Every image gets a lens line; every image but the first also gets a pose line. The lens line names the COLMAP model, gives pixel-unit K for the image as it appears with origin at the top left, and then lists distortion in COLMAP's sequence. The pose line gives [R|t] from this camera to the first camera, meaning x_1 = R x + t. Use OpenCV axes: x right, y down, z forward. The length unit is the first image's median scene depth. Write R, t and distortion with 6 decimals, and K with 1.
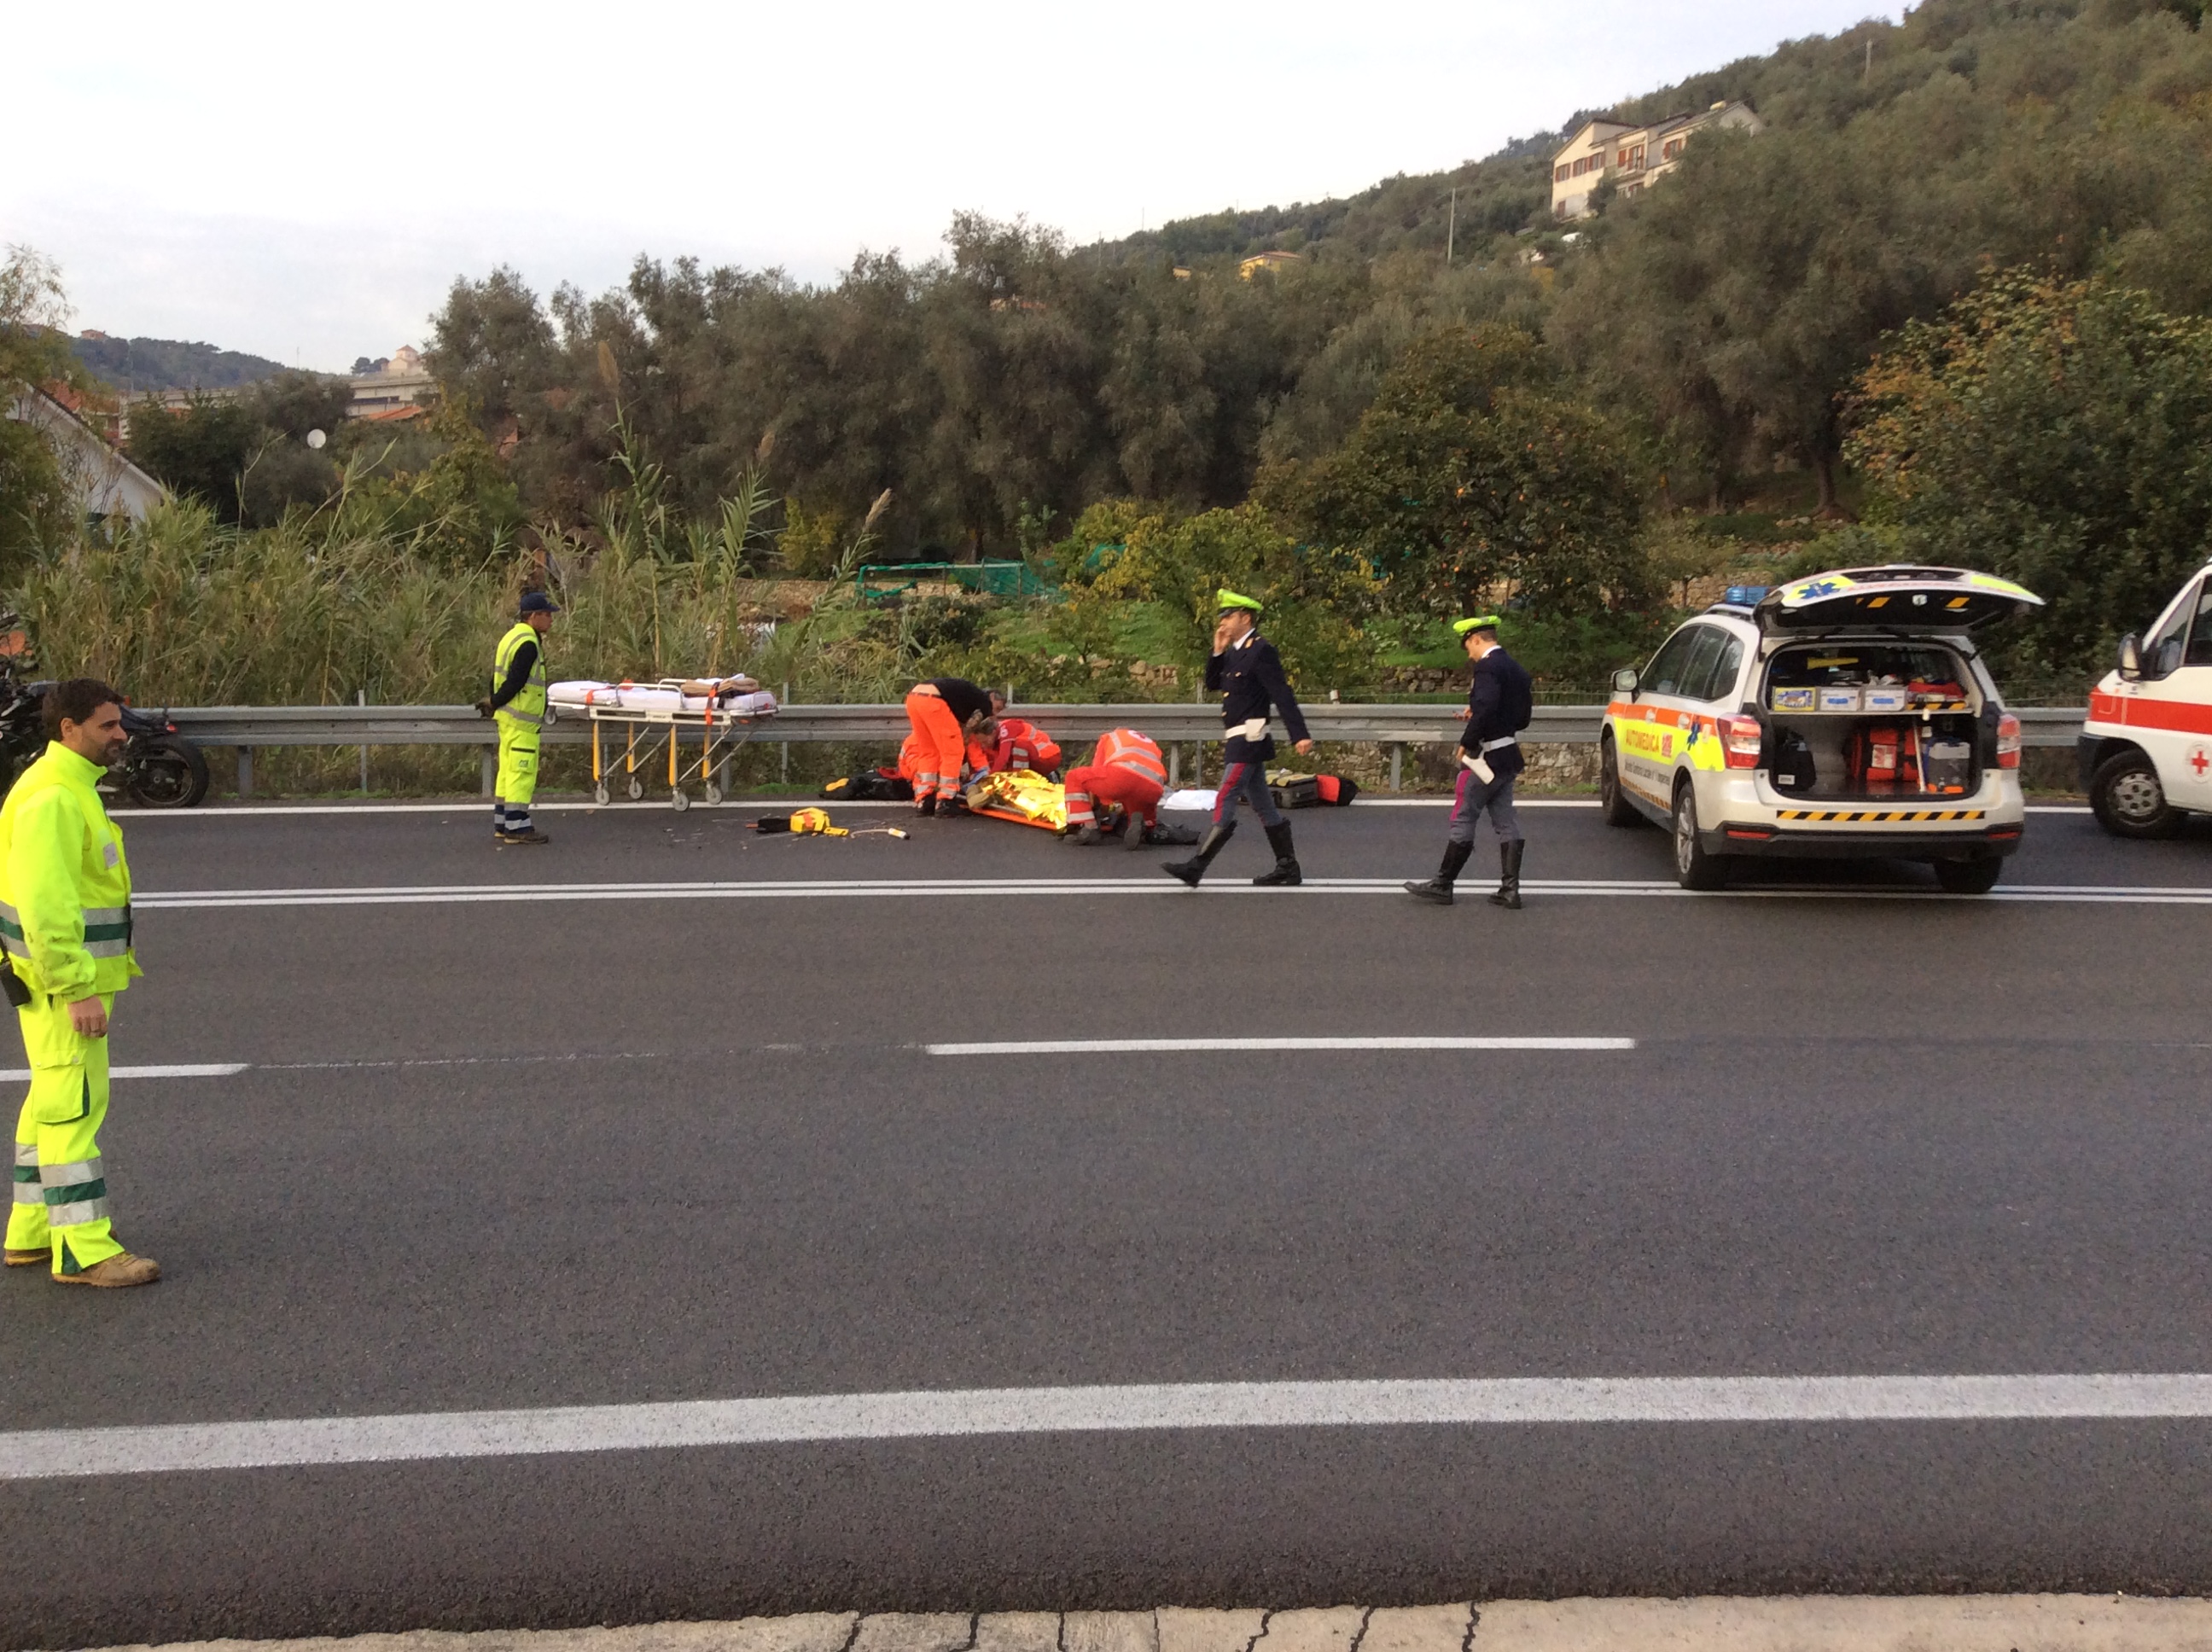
lens RADIAL K [[2034.1, 0, 1107.6], [0, 2034.1, 841.6], [0, 0, 1]] dist [0.212467, -0.476637]
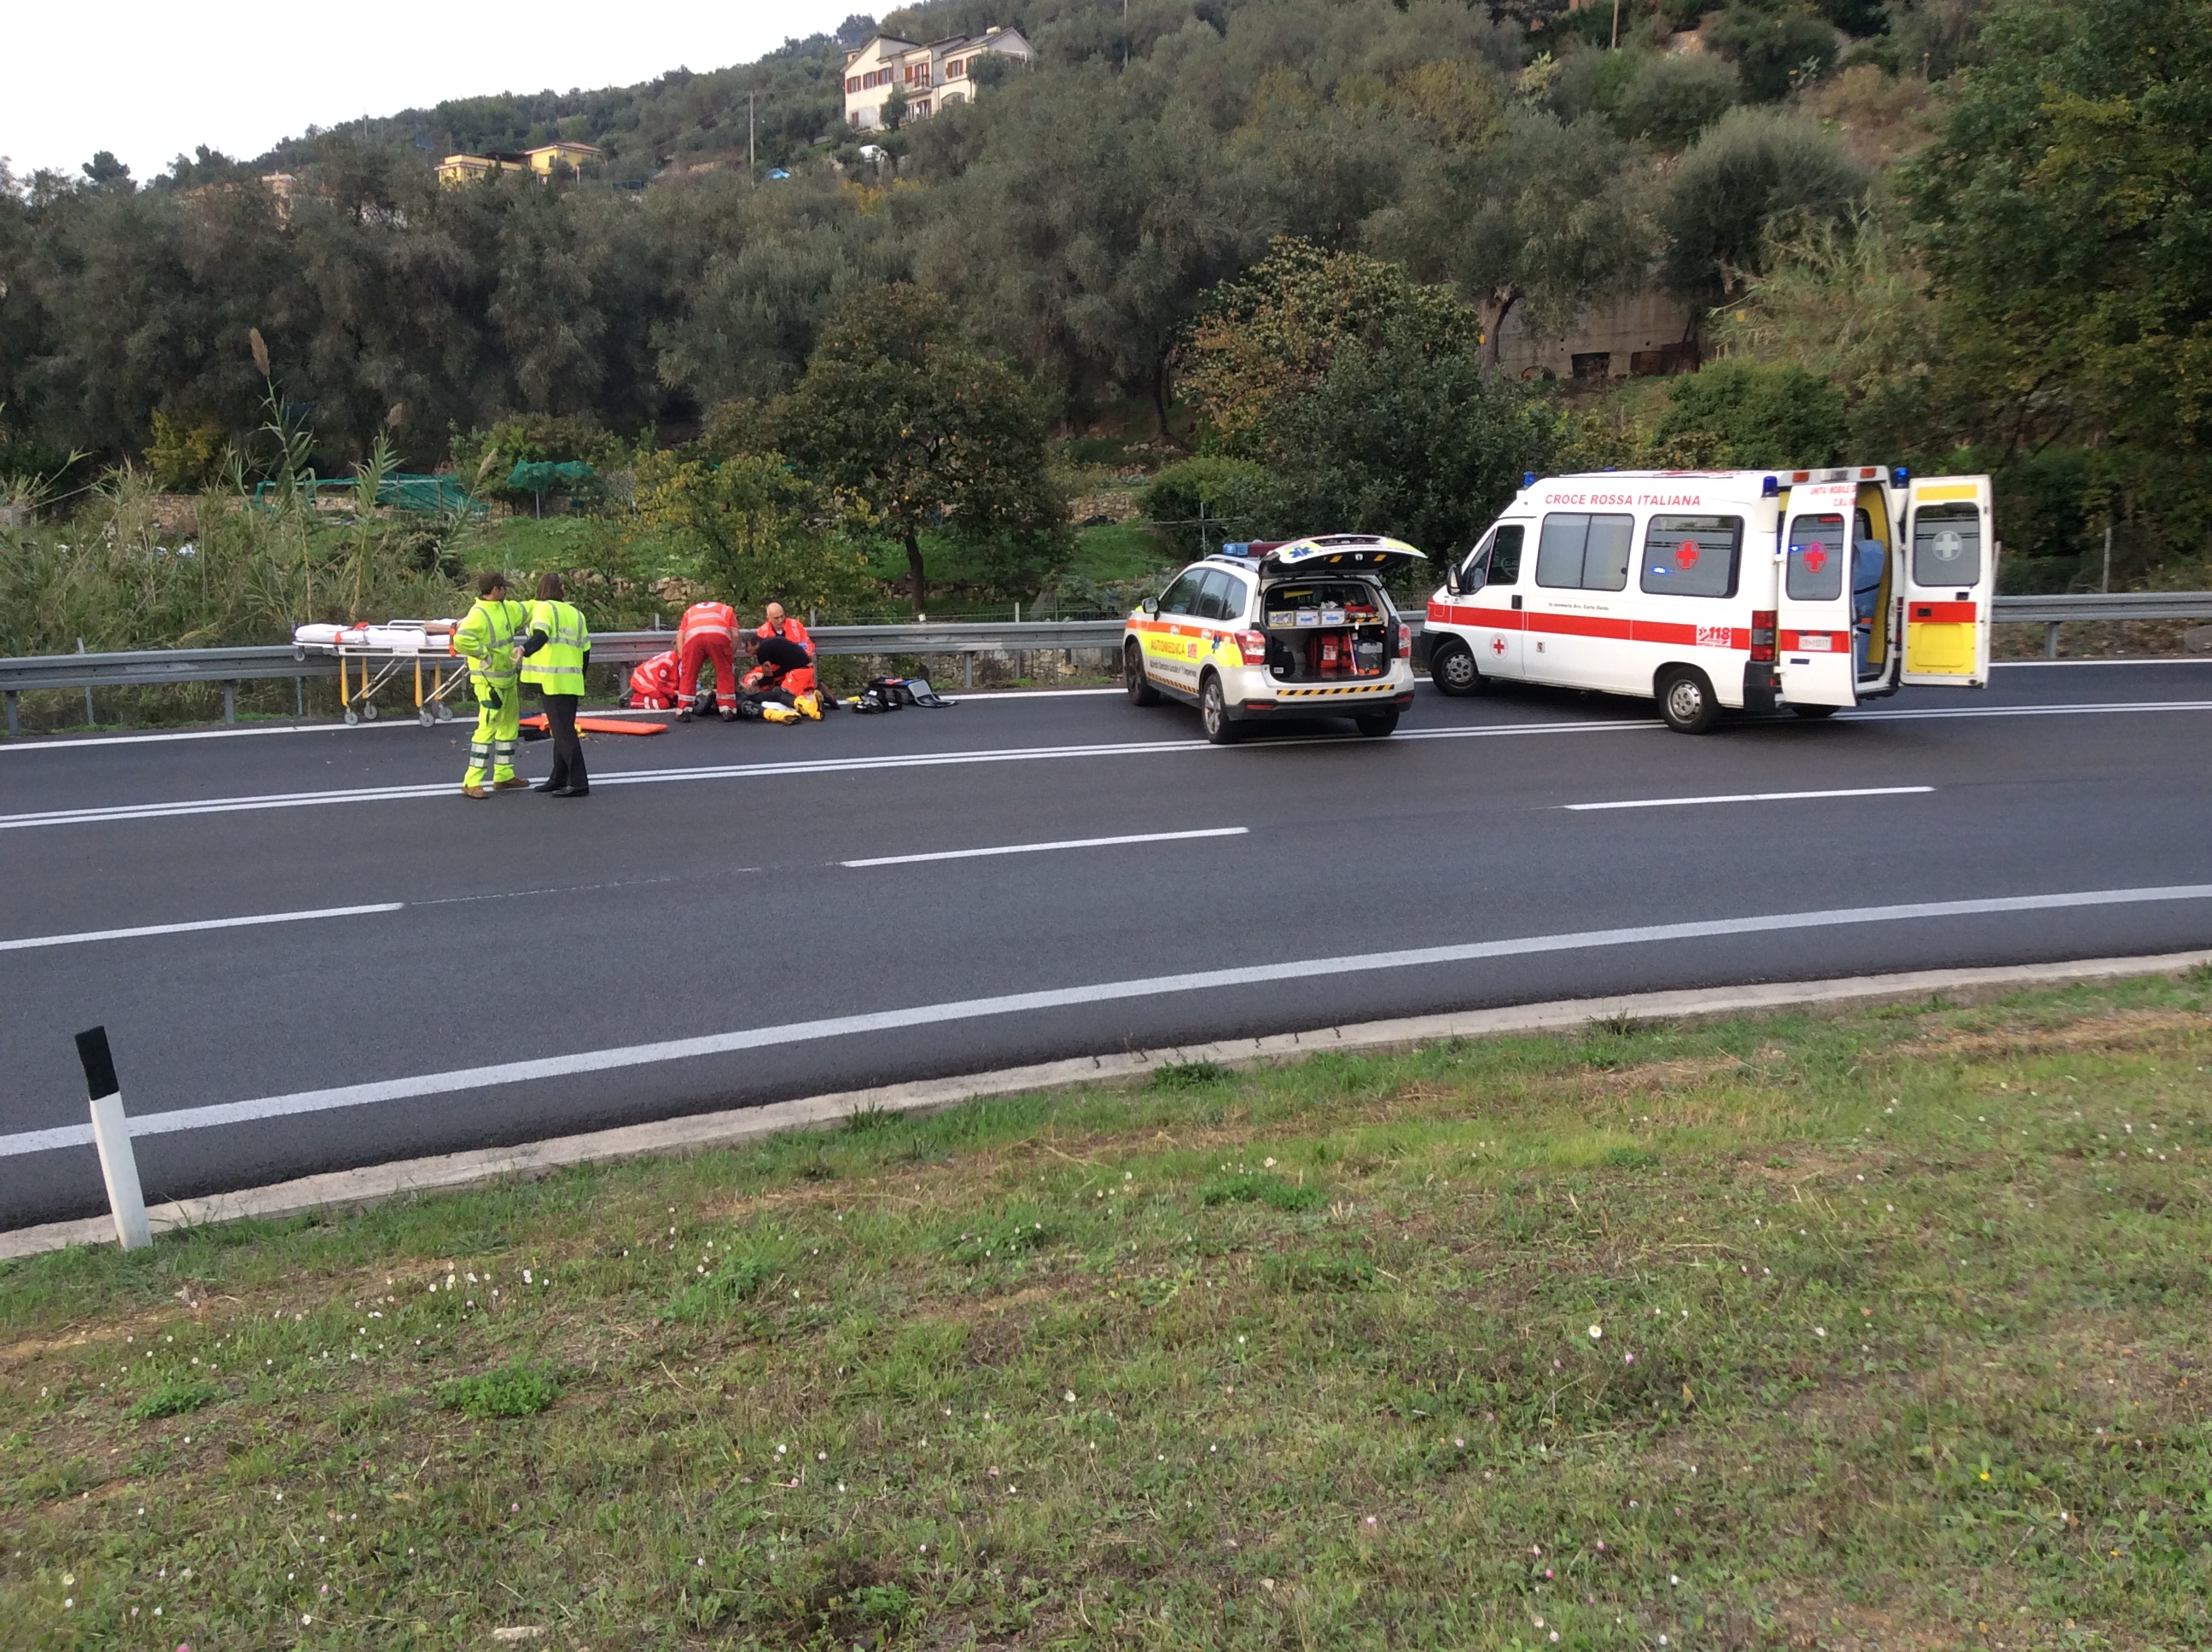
lens RADIAL K [[2013.6, 0, 1105.1], [0, 2013.6, 824.6], [0, 0, 1]] dist [0.188599, -0.414846]
pose [[0.944120, -0.065647, 0.322999, -0.138162], [0.051137, 0.997273, 0.053217, -0.000659], [-0.325612, -0.033726, 0.944902, -0.188769]]
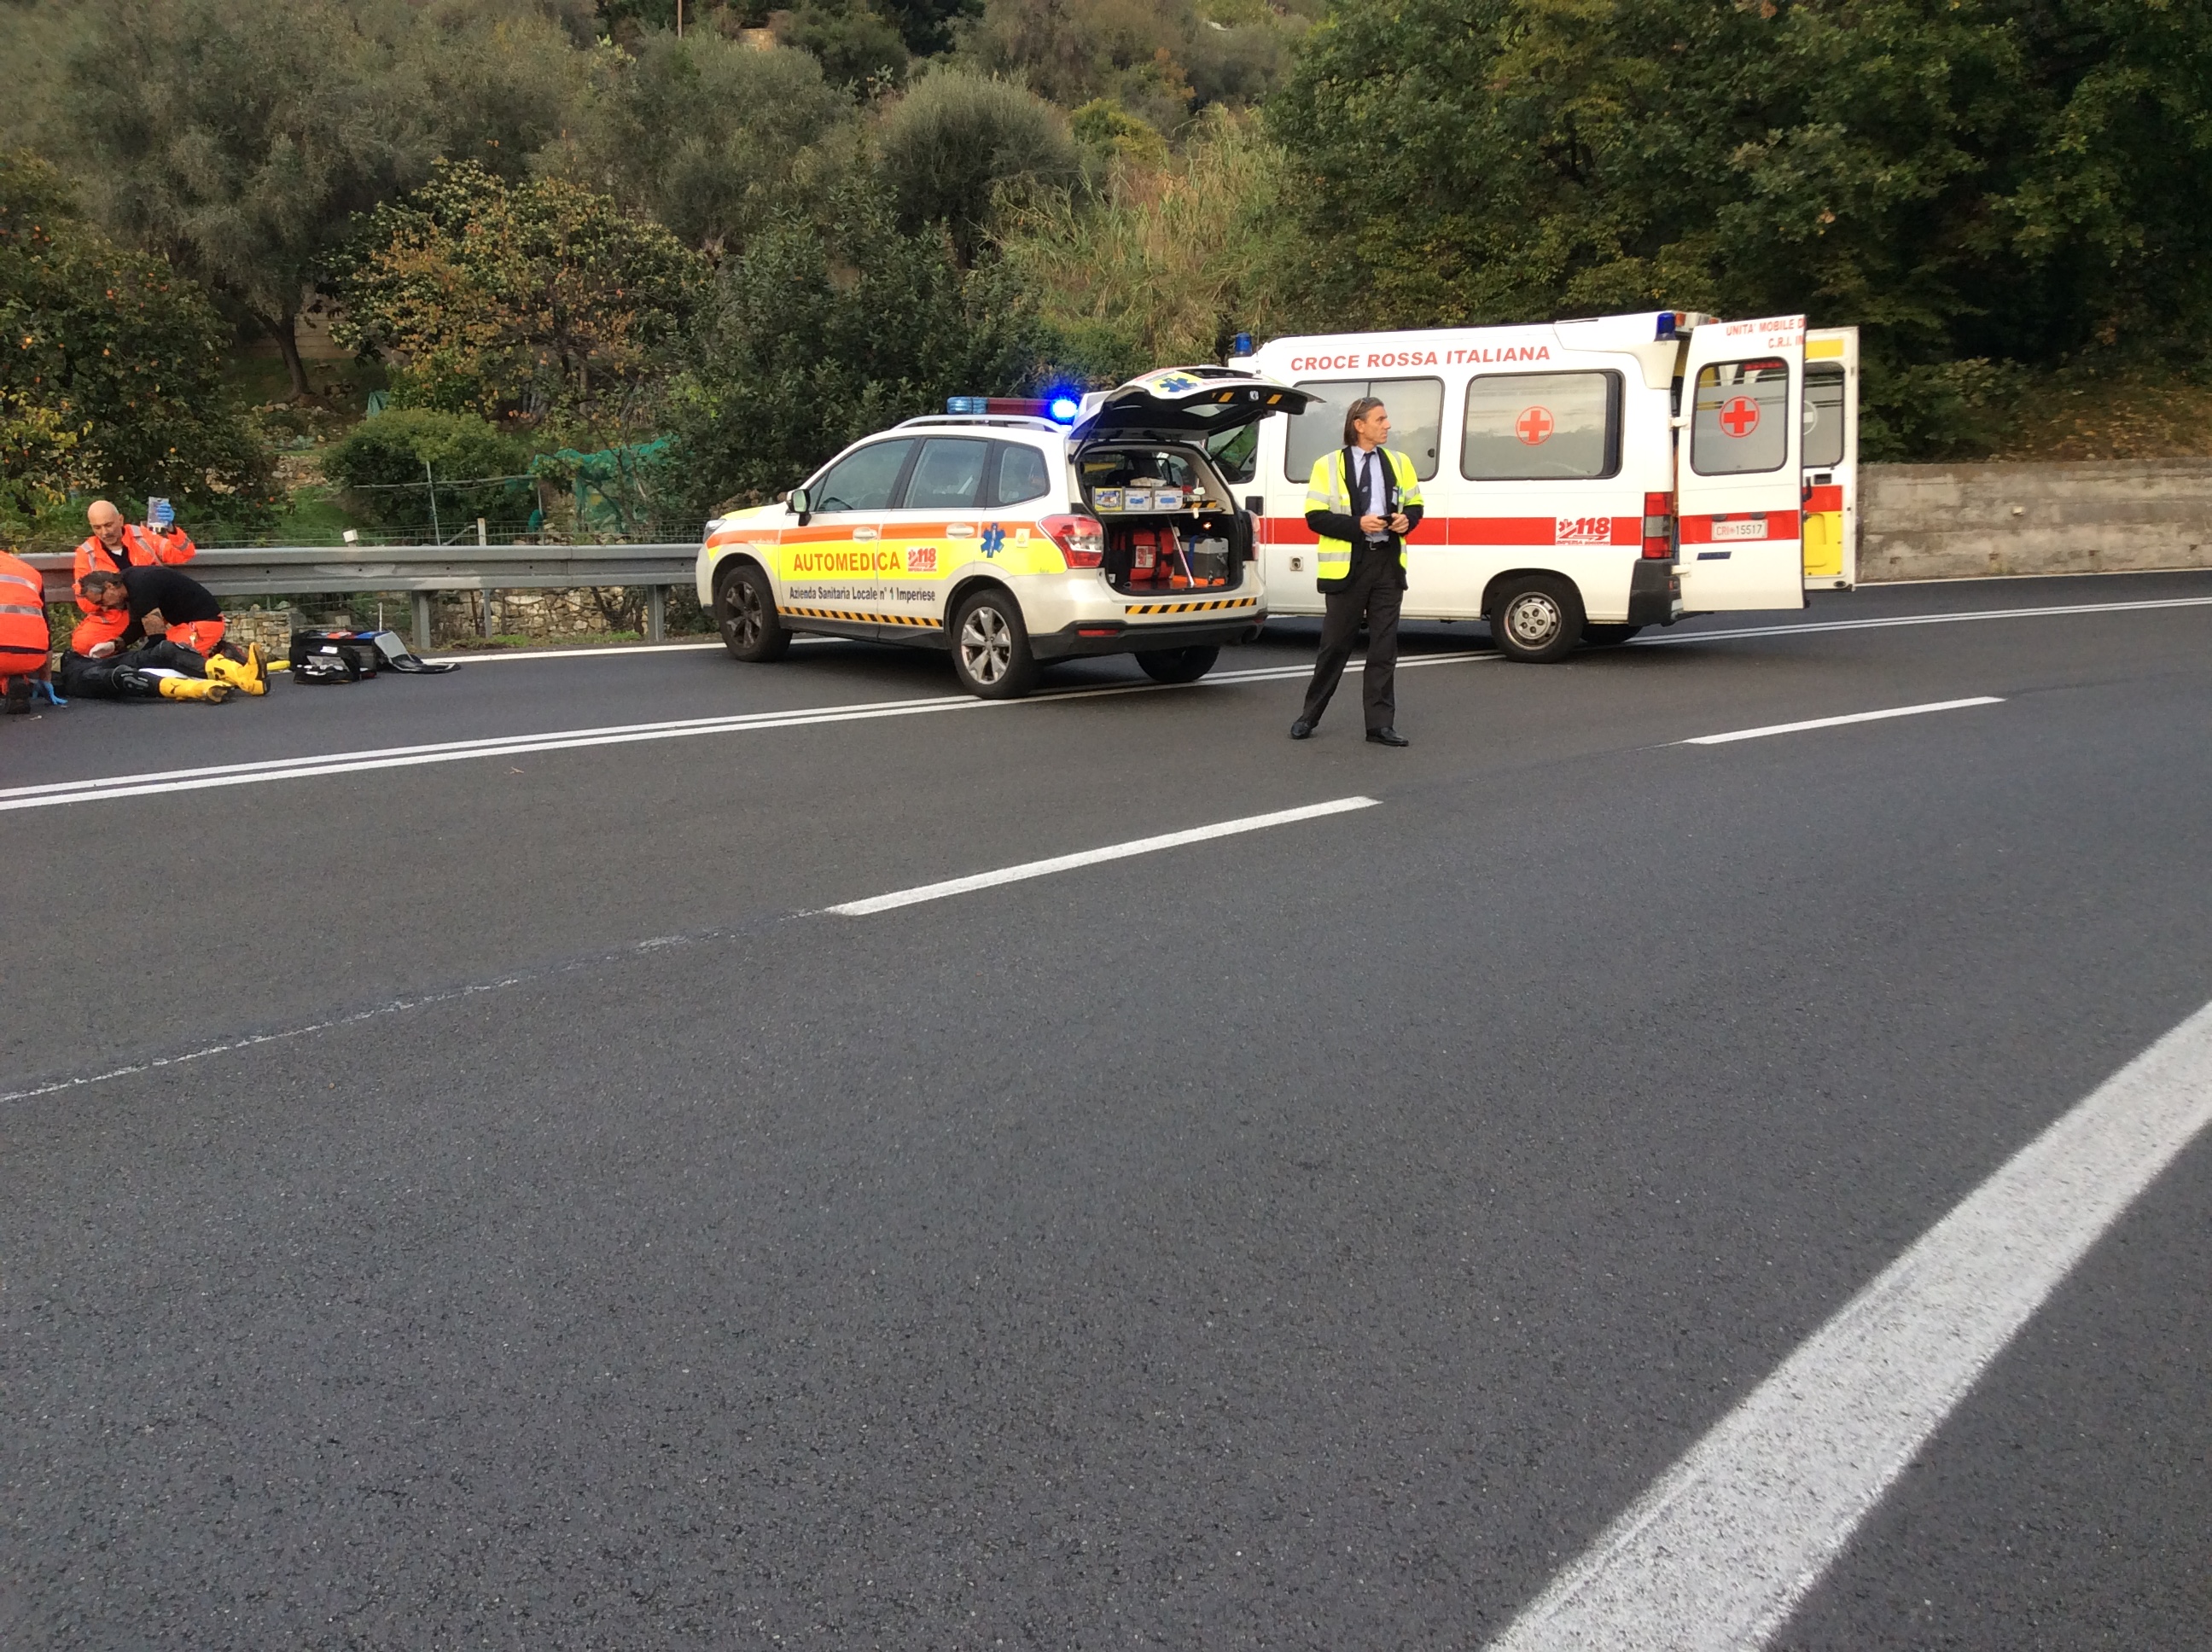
lens RADIAL K [[2005.1, 0, 1105.0], [0, 2005.1, 833.1], [0, 0, 1]] dist [0.178399, -0.366031]
pose [[0.681738, -0.122489, 0.721269, -0.189822], [0.098316, 0.992281, 0.075586, 0.009323], [-0.724960, 0.019383, 0.688518, 0.145229]]
